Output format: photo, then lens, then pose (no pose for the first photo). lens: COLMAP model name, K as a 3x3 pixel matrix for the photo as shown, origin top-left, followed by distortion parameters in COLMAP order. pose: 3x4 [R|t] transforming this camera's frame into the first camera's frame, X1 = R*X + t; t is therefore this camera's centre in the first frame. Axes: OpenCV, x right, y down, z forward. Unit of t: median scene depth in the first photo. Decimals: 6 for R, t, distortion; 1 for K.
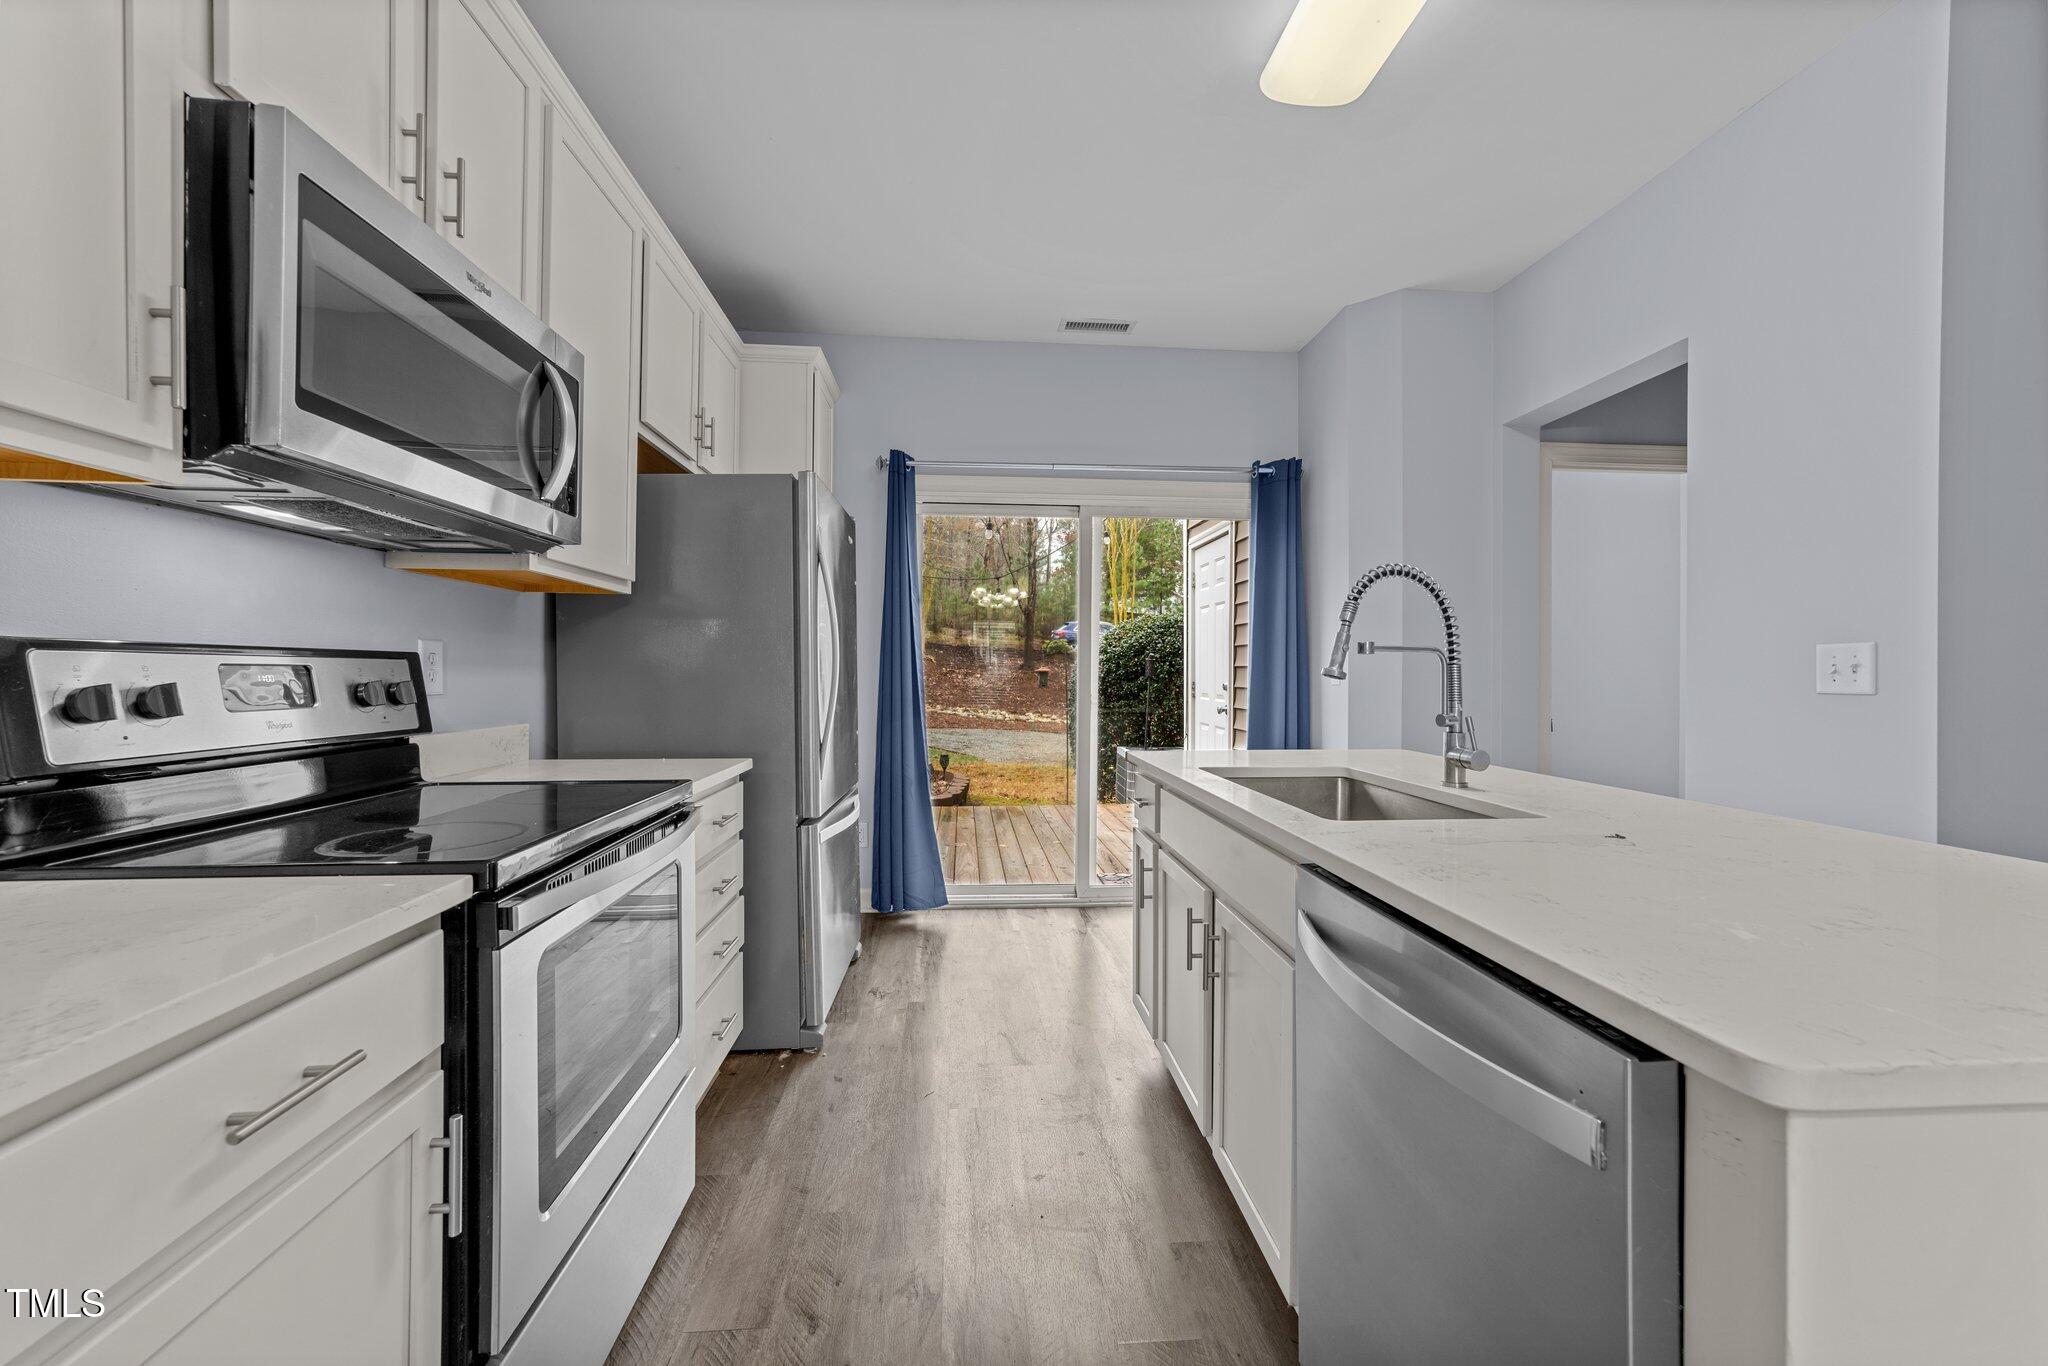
lens RADIAL K [[849.5, 0, 1024.0], [0, 849.5, 683.0], [0, 0, 1]] dist [0.000124, 0.000003]
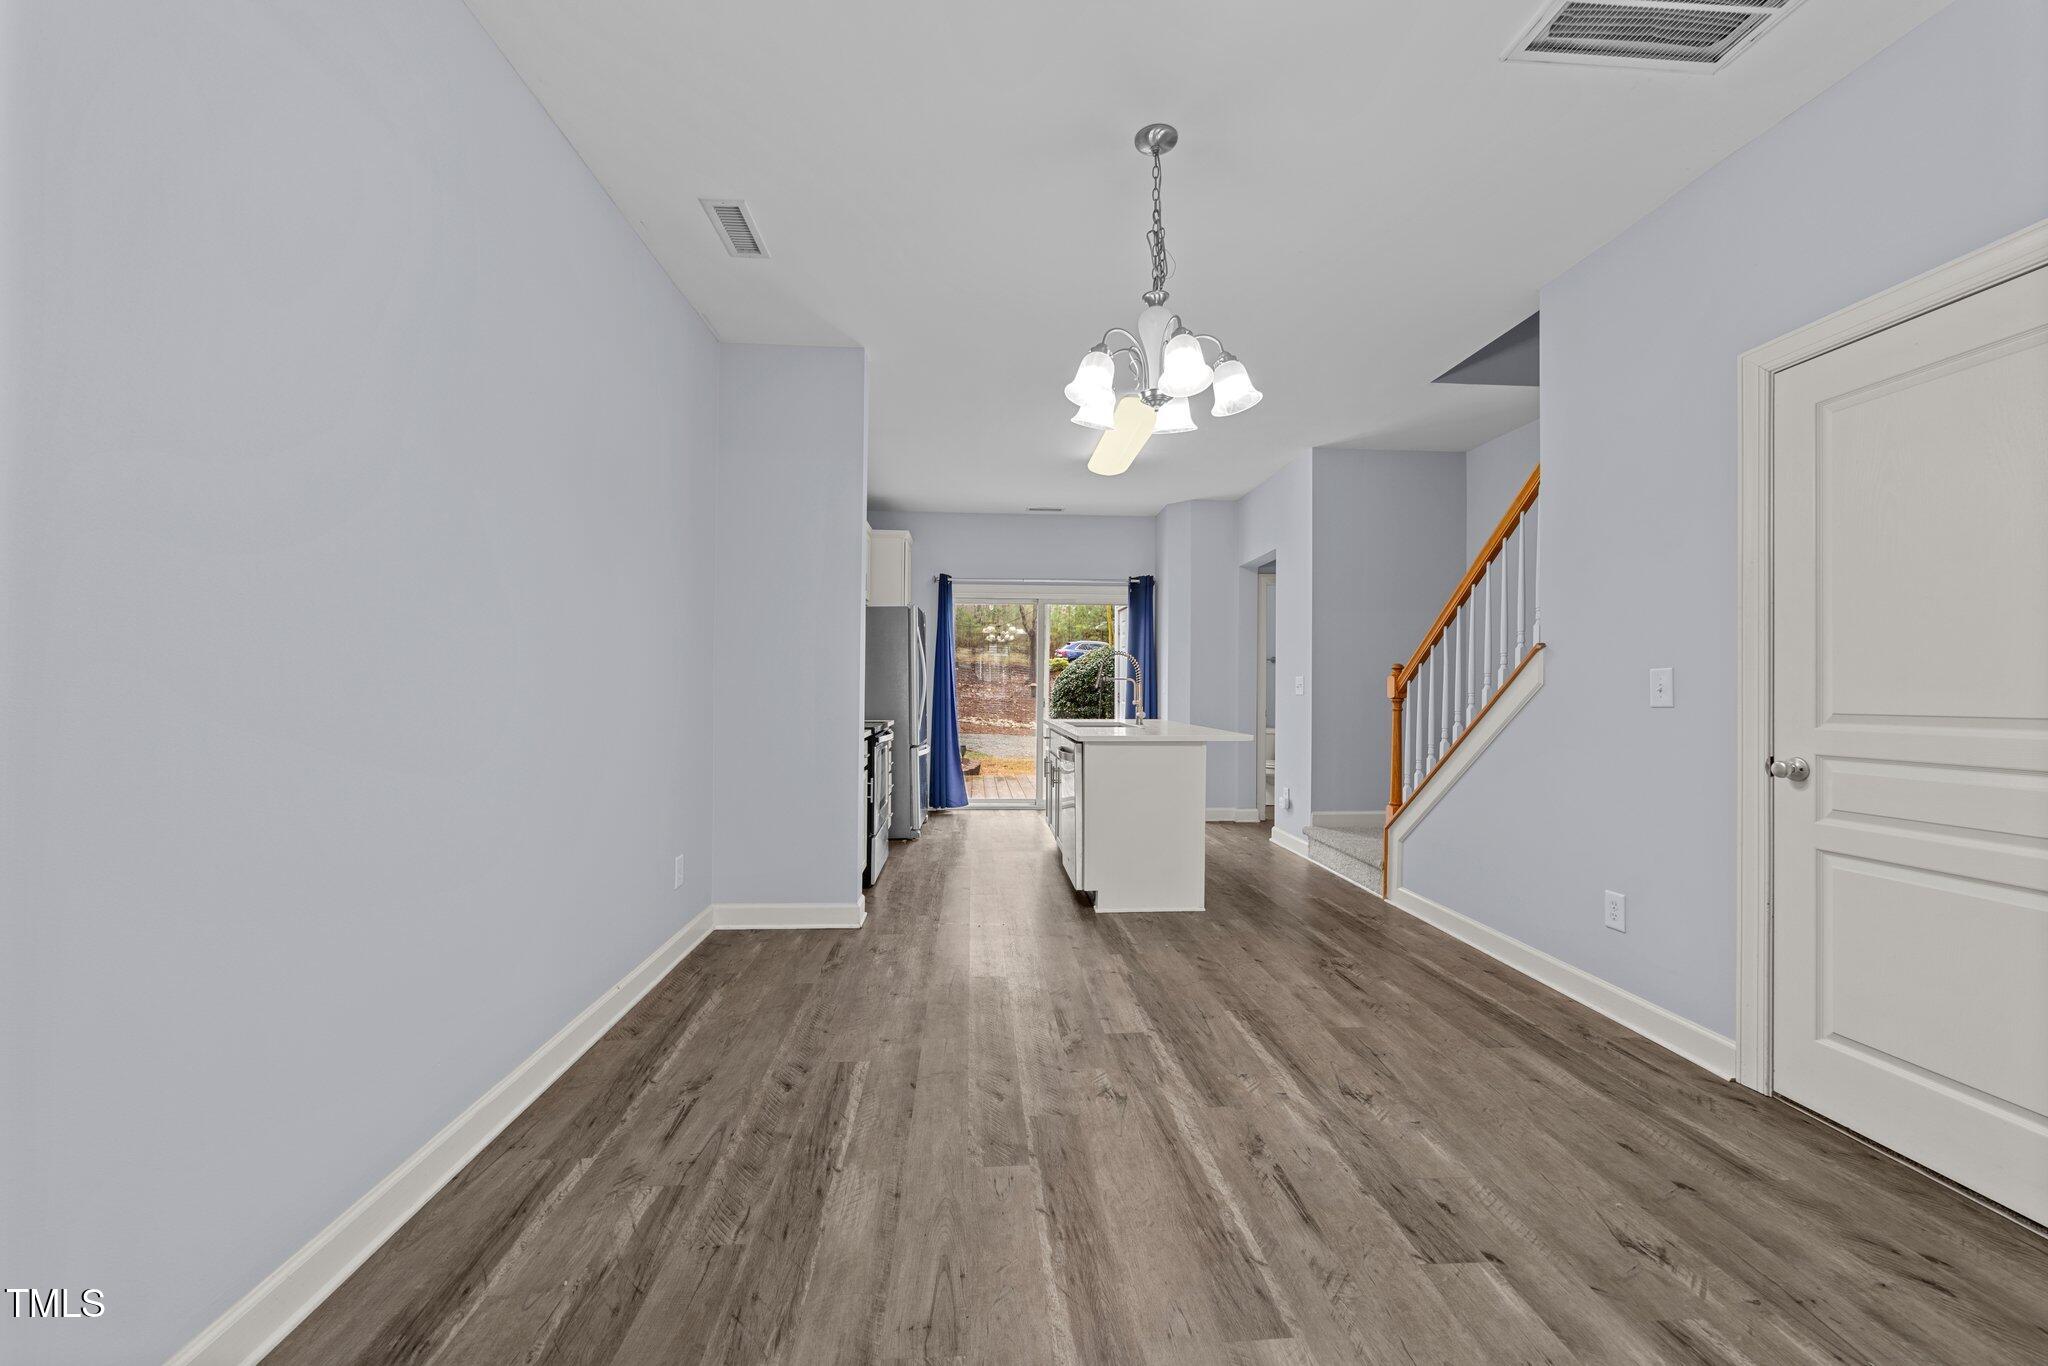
lens RADIAL K [[818.2, 0, 1024.0], [0, 818.2, 683.0], [0, 0, 1]] dist [0.000014, -0.000002]
pose [[0.999913, 0.002023, -0.013005, 0.060744], [-0.002251, 0.999844, -0.017515, 0.011525], [0.012967, 0.017543, 0.999762, -0.866554]]
